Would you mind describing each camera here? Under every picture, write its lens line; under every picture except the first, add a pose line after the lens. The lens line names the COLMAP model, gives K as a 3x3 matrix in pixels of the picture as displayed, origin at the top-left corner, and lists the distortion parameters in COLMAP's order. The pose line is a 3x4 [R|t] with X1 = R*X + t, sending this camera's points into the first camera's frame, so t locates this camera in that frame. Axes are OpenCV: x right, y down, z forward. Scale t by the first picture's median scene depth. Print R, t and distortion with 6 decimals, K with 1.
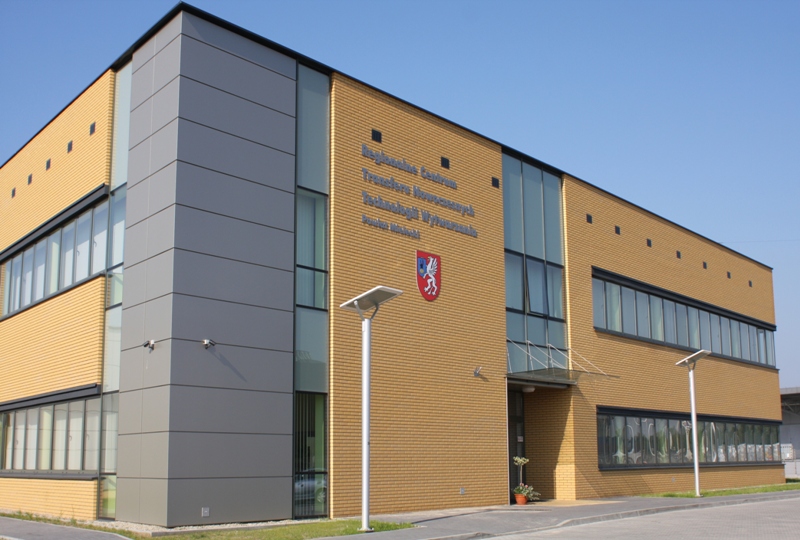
lens RADIAL K [[1030.8, 0, 400.0], [0, 1030.8, 270.0], [0, 0, 1]] dist [-0.037118, -0.005113]
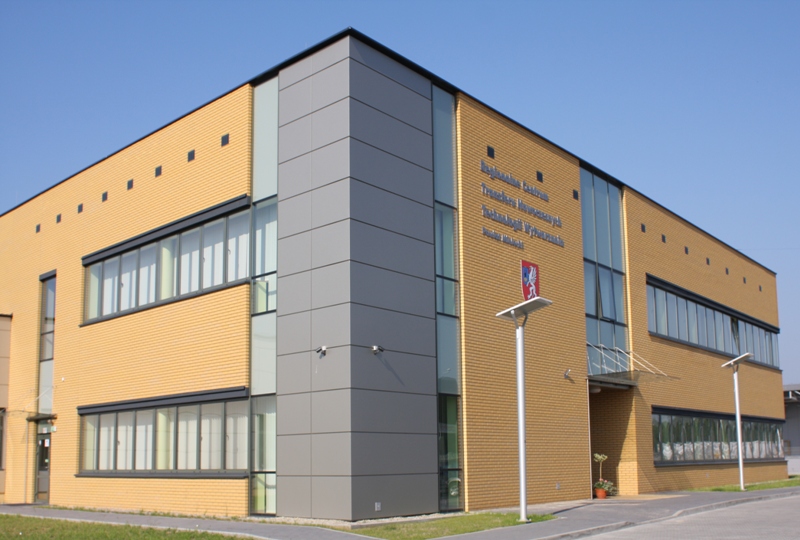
lens RADIAL K [[1076.8, 0, 400.0], [0, 1076.8, 270.0], [0, 0, 1]] dist [-0.034581, -0.010197]
pose [[0.995429, 0.010223, 0.094959, -0.221460], [-0.010956, 0.999914, 0.007195, -0.016055], [-0.094878, -0.008203, 0.995455, -0.095105]]
